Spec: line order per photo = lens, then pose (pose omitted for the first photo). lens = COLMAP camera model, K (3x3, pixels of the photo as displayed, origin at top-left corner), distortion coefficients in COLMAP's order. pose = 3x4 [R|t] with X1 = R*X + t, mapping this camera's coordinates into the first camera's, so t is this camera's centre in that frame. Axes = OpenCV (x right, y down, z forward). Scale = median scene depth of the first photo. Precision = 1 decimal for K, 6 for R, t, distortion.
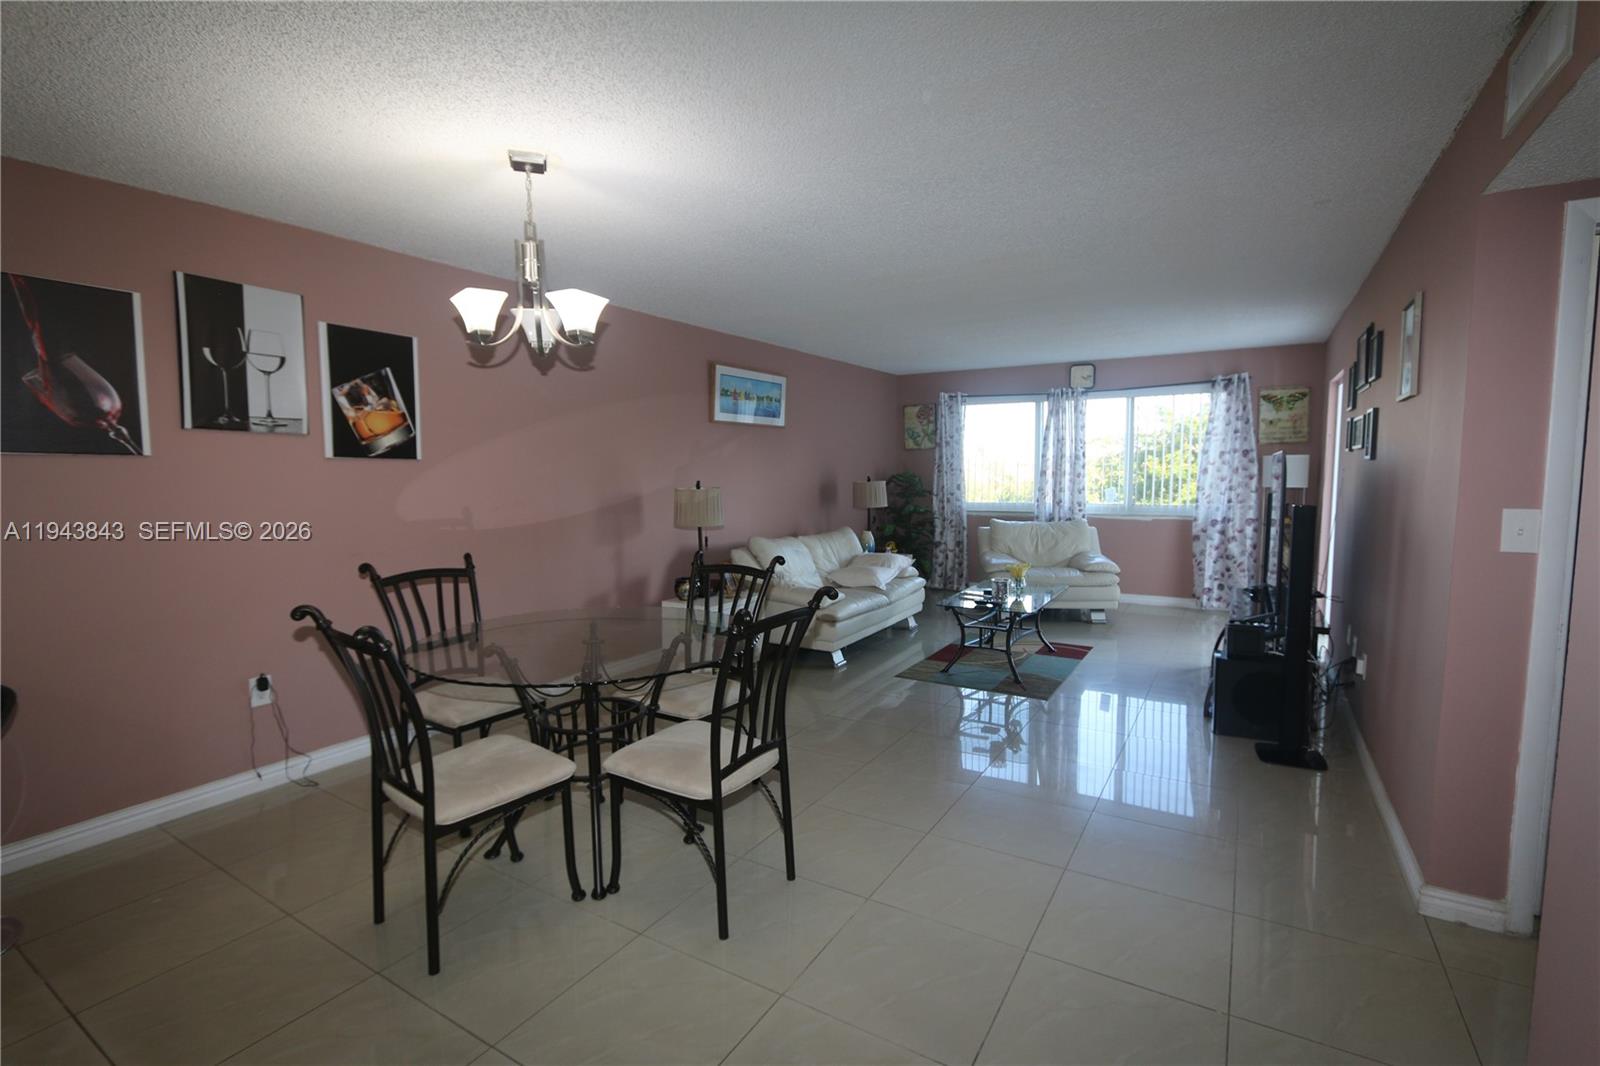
lens RADIAL K [[735.3, 0, 809.2], [0, 735.3, 534.6], [0, 0, 1]] dist [-0.022162, 0.002612]
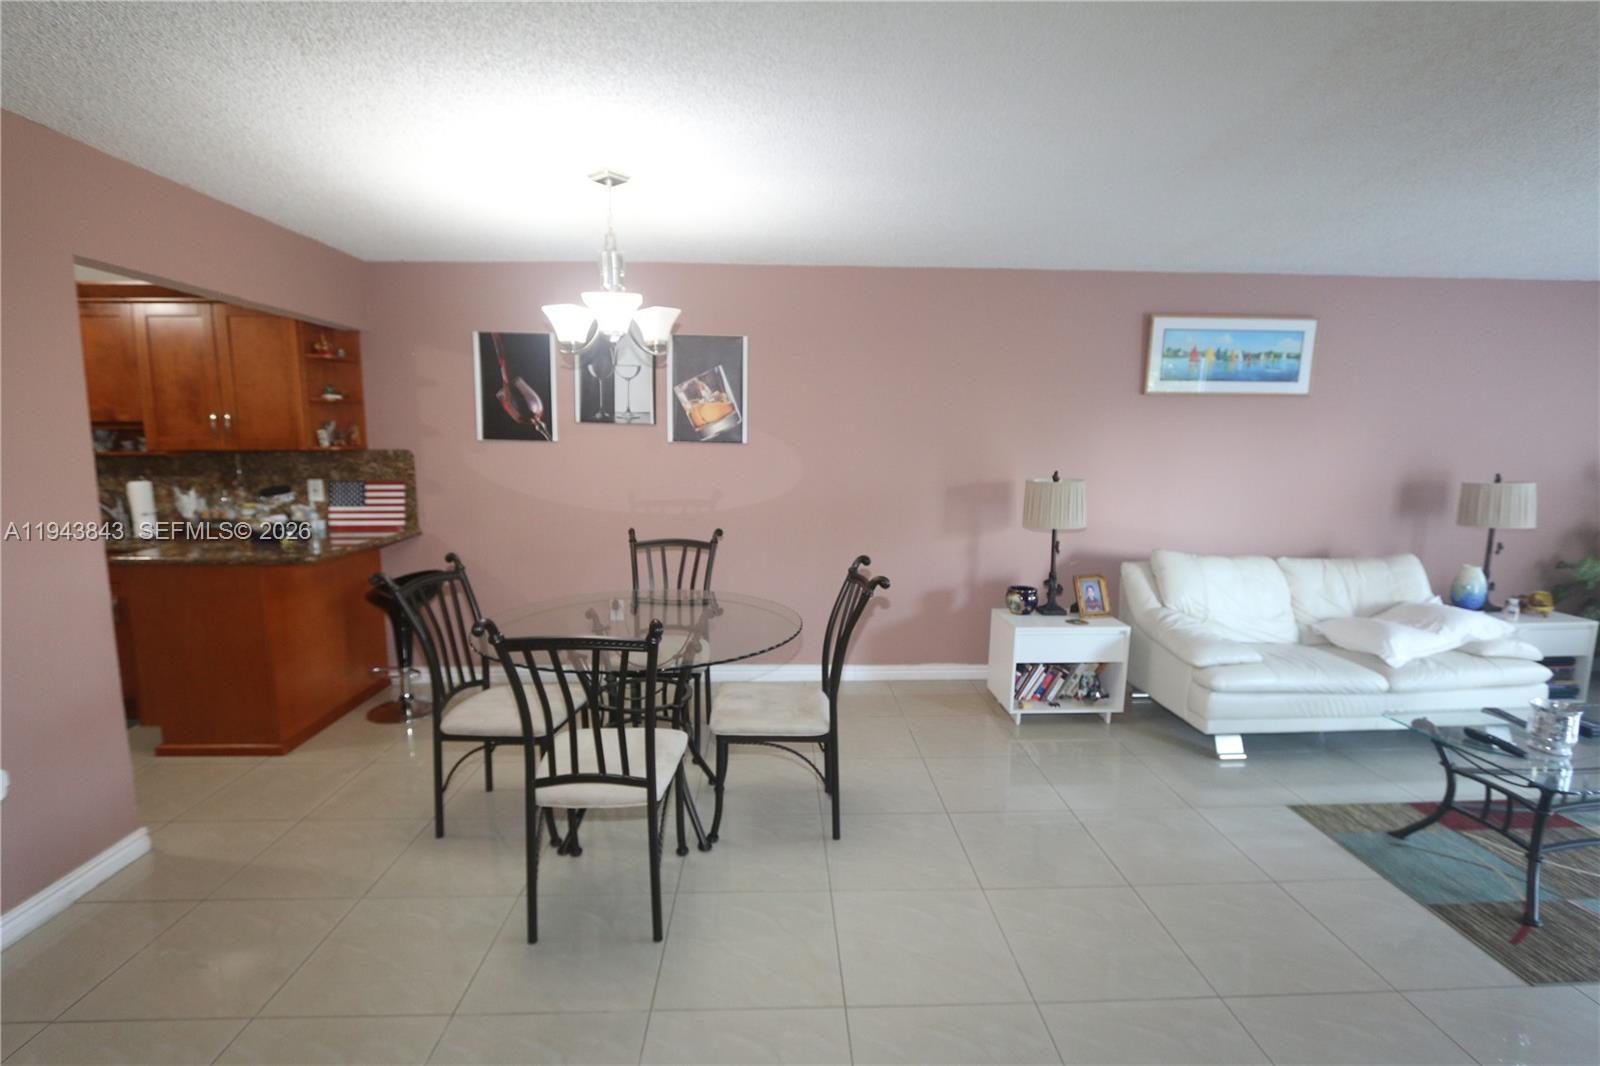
lens RADIAL K [[735.3, 0, 810.9], [0, 735.3, 537.1], [0, 0, 1]] dist [-0.022162, 0.002612]
pose [[0.550565, 0.121068, -0.825967, 0.533986], [-0.082941, 0.992465, 0.090187, -0.073533], [0.830662, 0.018853, 0.556458, 0.472639]]
